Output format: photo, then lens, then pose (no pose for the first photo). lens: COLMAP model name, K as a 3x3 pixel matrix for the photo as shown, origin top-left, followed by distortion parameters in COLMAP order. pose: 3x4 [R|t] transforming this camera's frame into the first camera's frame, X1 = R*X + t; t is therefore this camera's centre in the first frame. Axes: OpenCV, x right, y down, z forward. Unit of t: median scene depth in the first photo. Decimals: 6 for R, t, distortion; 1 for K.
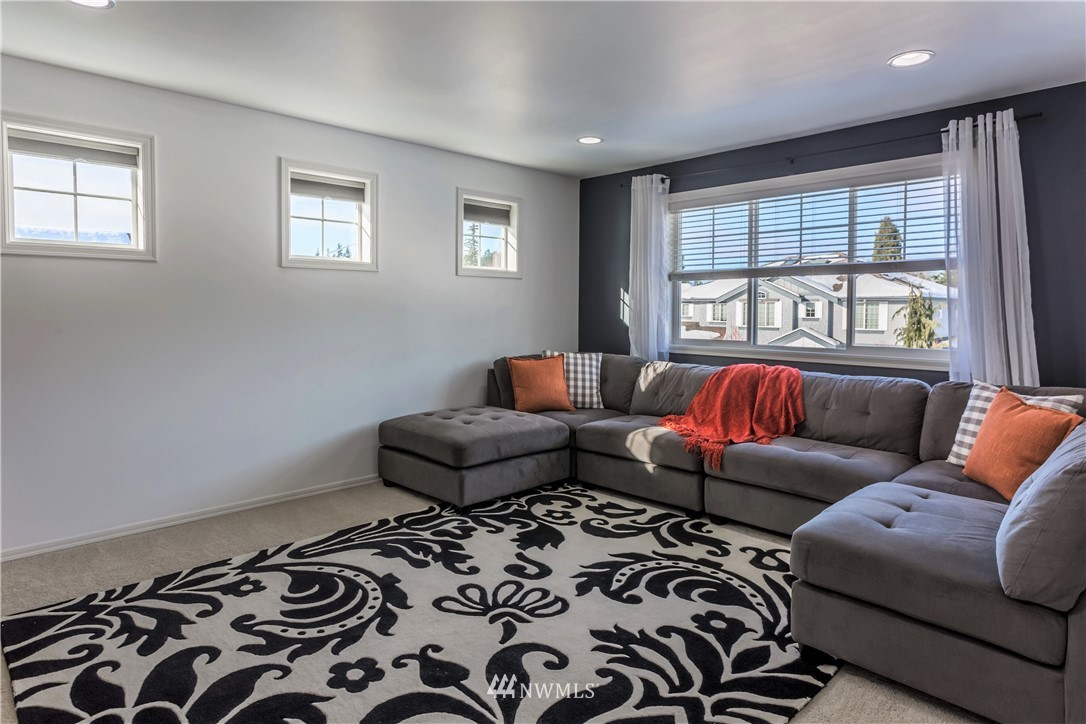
lens RADIAL K [[628.9, 0, 542.0], [0, 628.9, 334.5], [0, 0, 1]] dist [-0.024881, -0.000393]
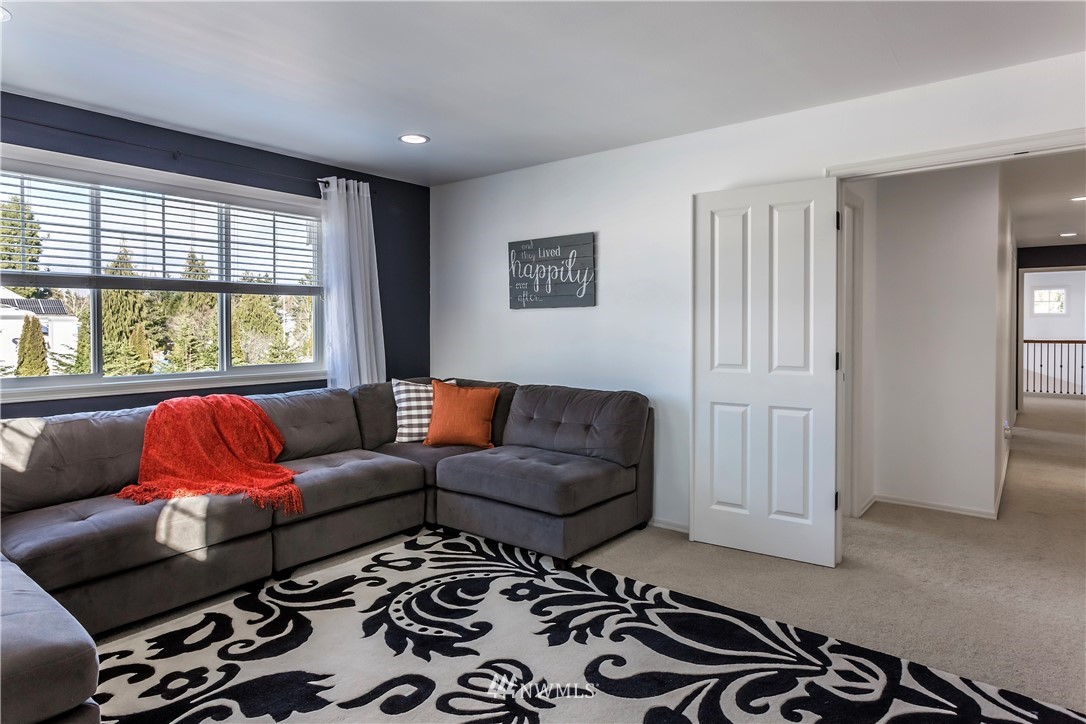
lens RADIAL K [[617.4, 0, 541.9], [0, 617.4, 329.0], [0, 0, 1]] dist [-0.000664, -0.000383]
pose [[-0.138654, -0.009776, 0.990293, -0.734023], [0.040303, 0.999067, 0.015506, -0.049399], [-0.989520, 0.042062, -0.138130, 0.904825]]
